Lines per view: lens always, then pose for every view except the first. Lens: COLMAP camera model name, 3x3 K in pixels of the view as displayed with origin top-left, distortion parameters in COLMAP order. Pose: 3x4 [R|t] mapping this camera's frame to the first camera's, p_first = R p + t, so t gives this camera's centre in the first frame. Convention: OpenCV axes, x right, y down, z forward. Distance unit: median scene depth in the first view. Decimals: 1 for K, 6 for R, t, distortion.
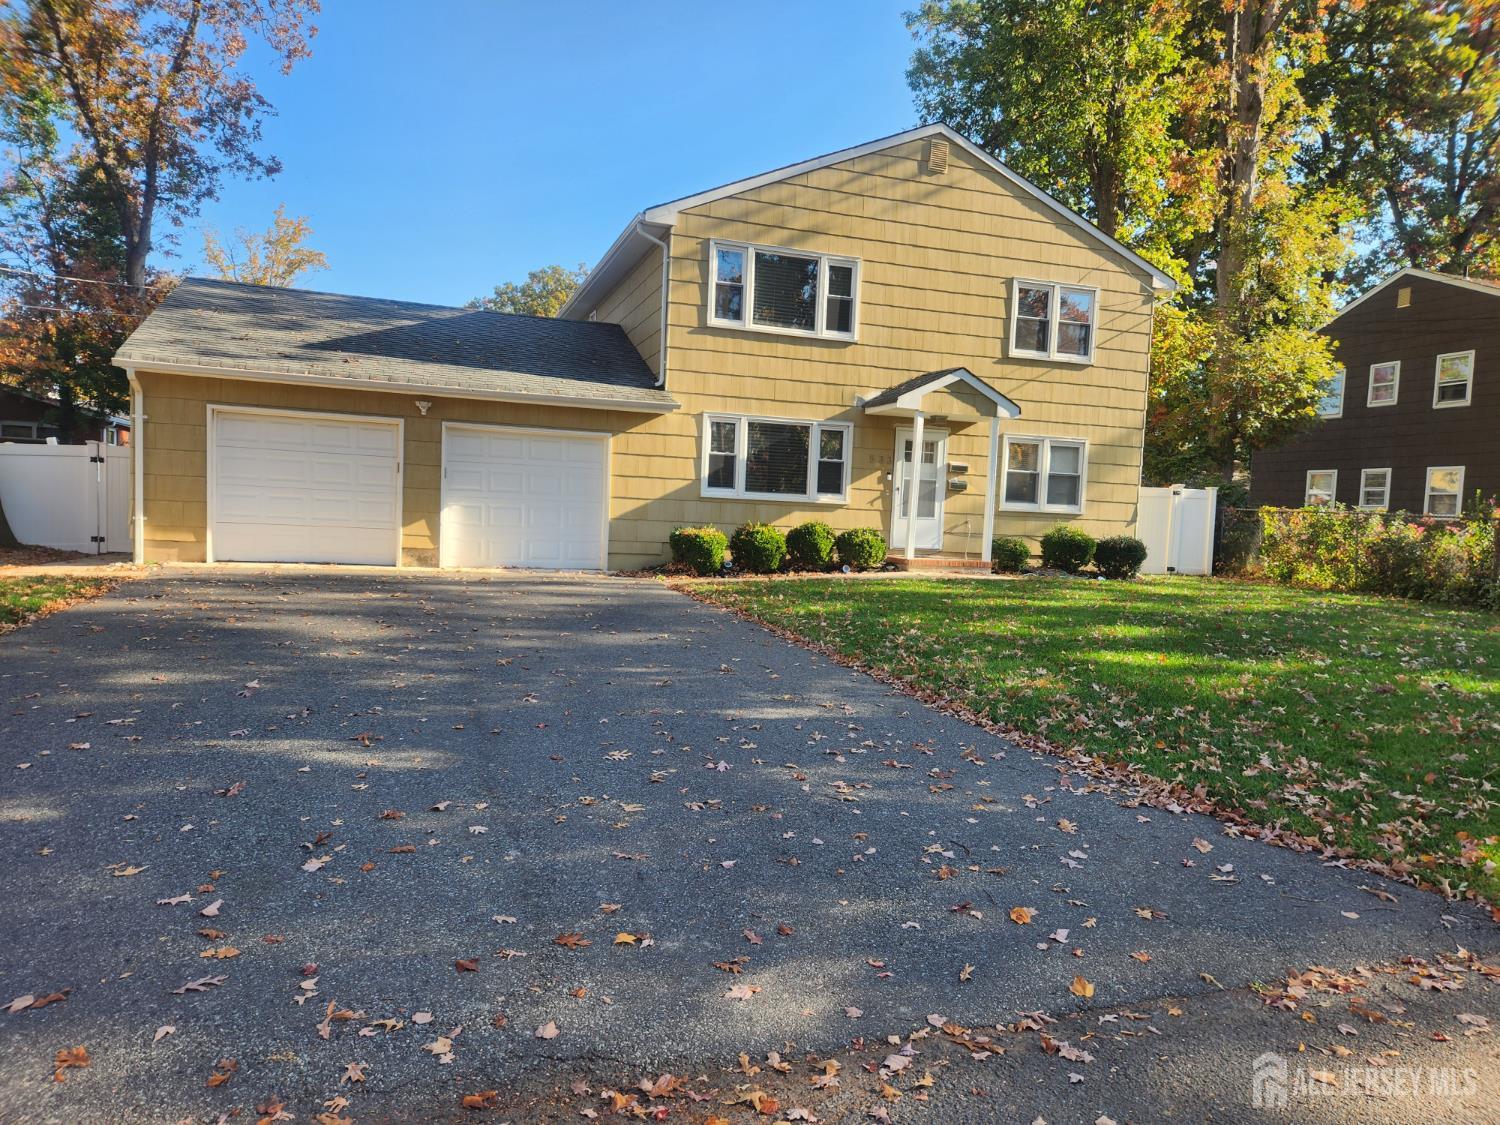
lens RADIAL K [[990.6, 0, 746.7], [0, 990.6, 567.8], [0, 0, 1]] dist [0.079165, -0.057062]
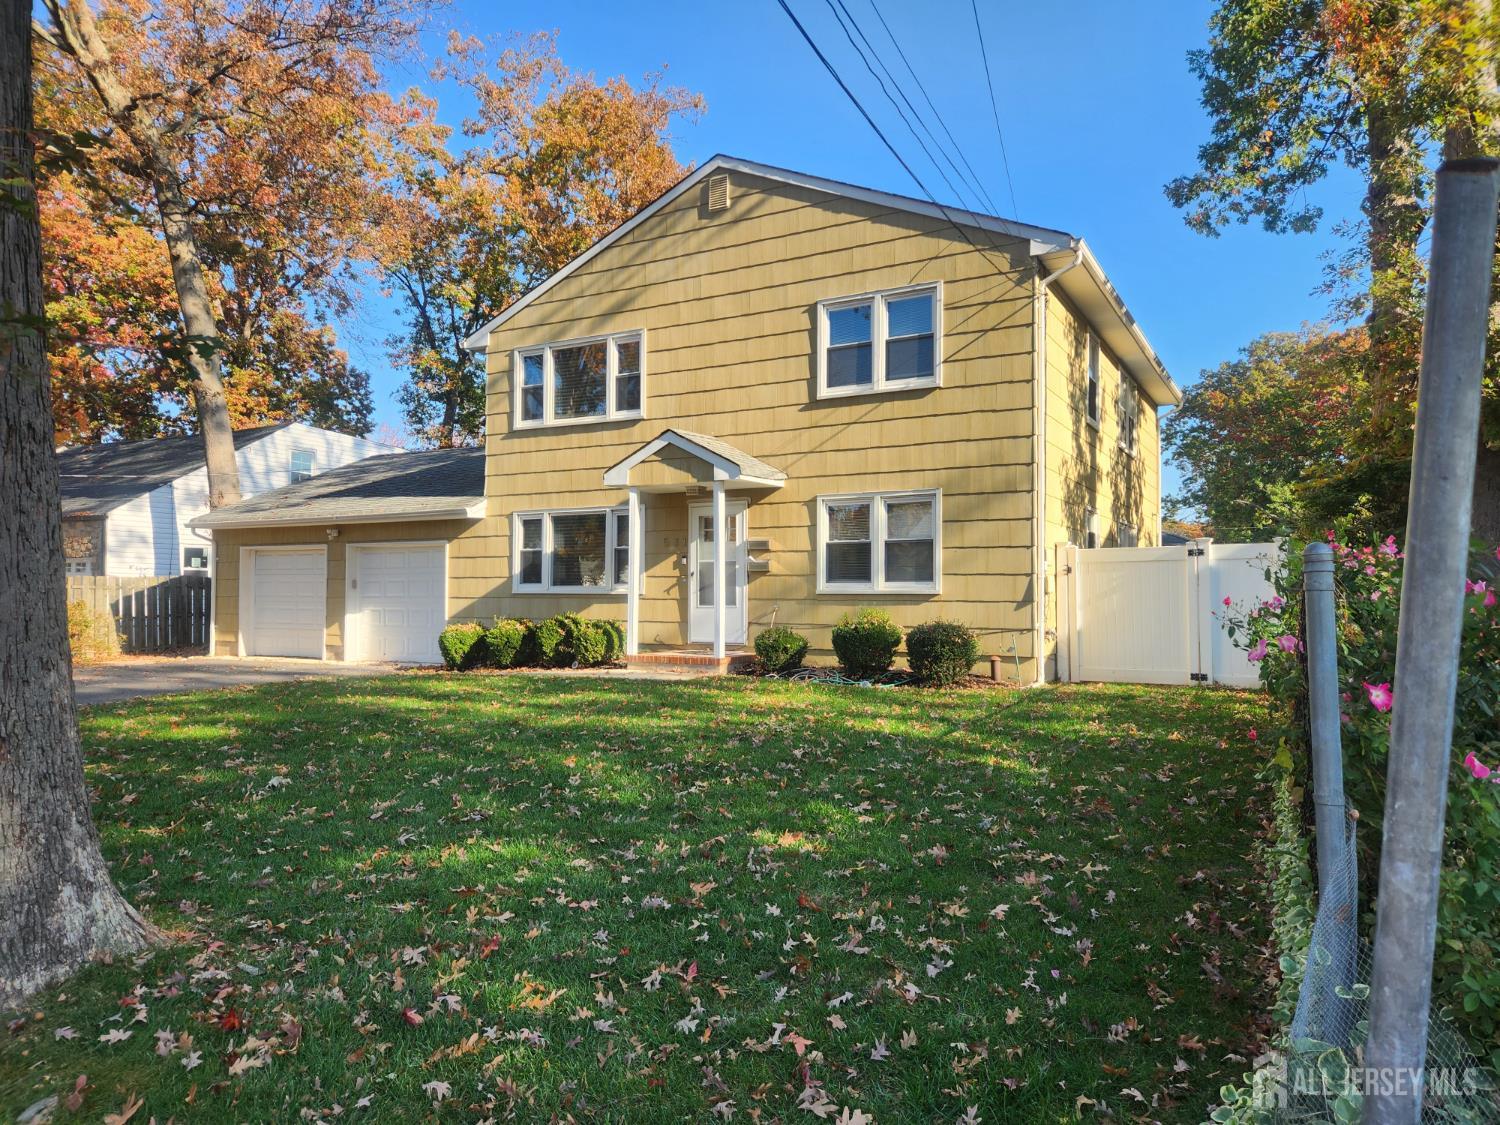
lens RADIAL K [[990.6, 0, 750.1], [0, 990.6, 567.7], [0, 0, 1]] dist [0.079165, -0.057062]
pose [[0.674516, -0.062260, -0.735630, 0.836224], [-0.016377, 0.994931, -0.099222, 0.000045], [0.738079, 0.078974, 0.670077, 0.466650]]
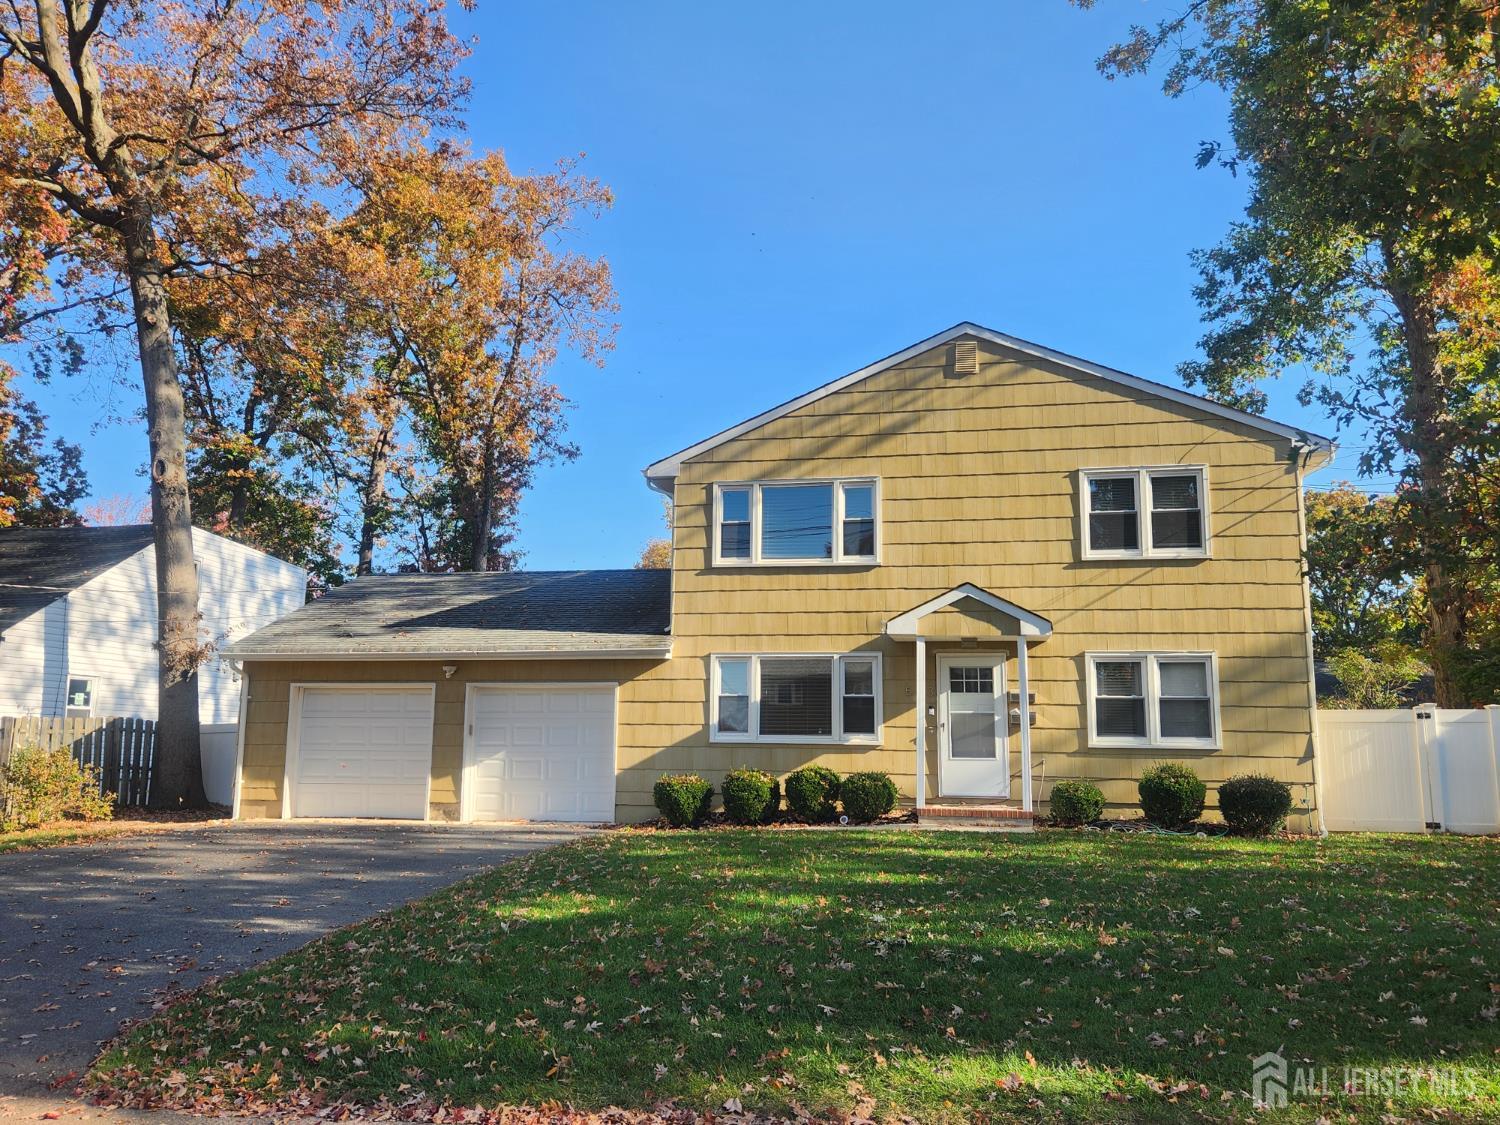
lens RADIAL K [[1199.2, 0, 744.8], [0, 1199.2, 569.7], [0, 0, 1]] dist [0.078069, -0.037174]
pose [[0.872011, -0.104312, -0.478242, 0.522236], [-0.000137, 0.976978, -0.213342, 0.011312], [0.489486, 0.186102, 0.851921, 0.008272]]
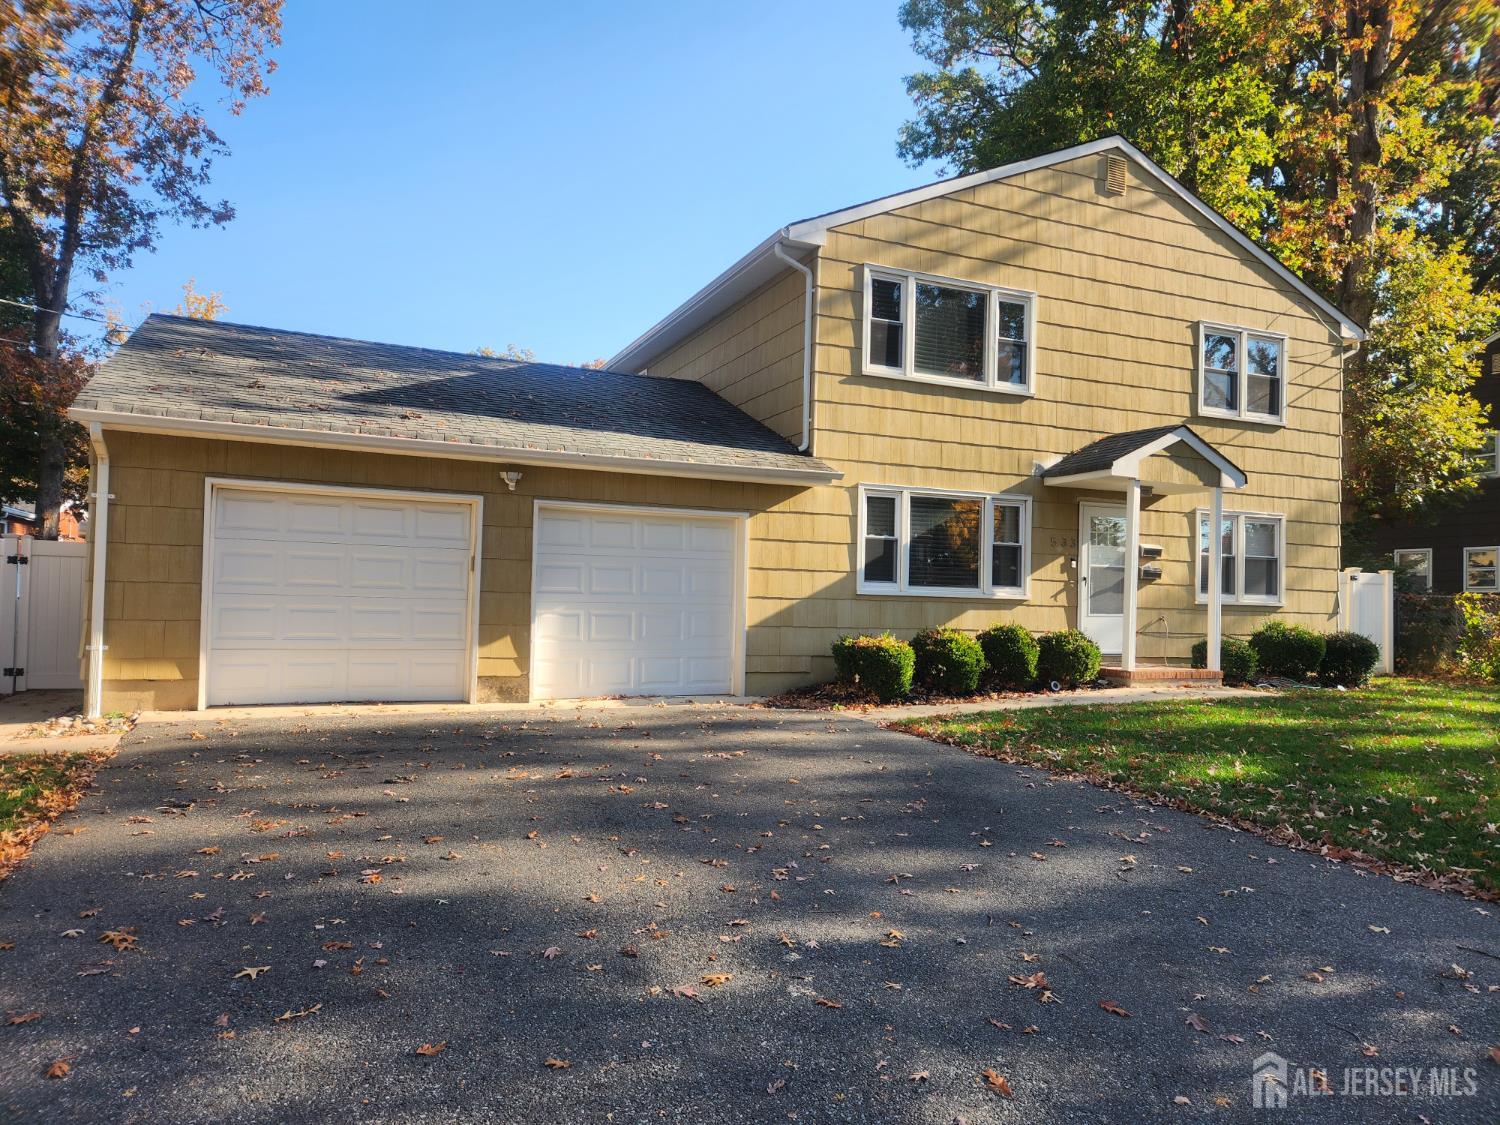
lens RADIAL K [[990.6, 0, 750.7], [0, 990.6, 571.7], [0, 0, 1]] dist [0.079165, -0.057062]
pose [[0.995699, -0.016375, 0.091188, -0.187598], [0.023705, 0.996522, -0.079891, -0.028547], [-0.089563, 0.081709, 0.992624, 0.239049]]
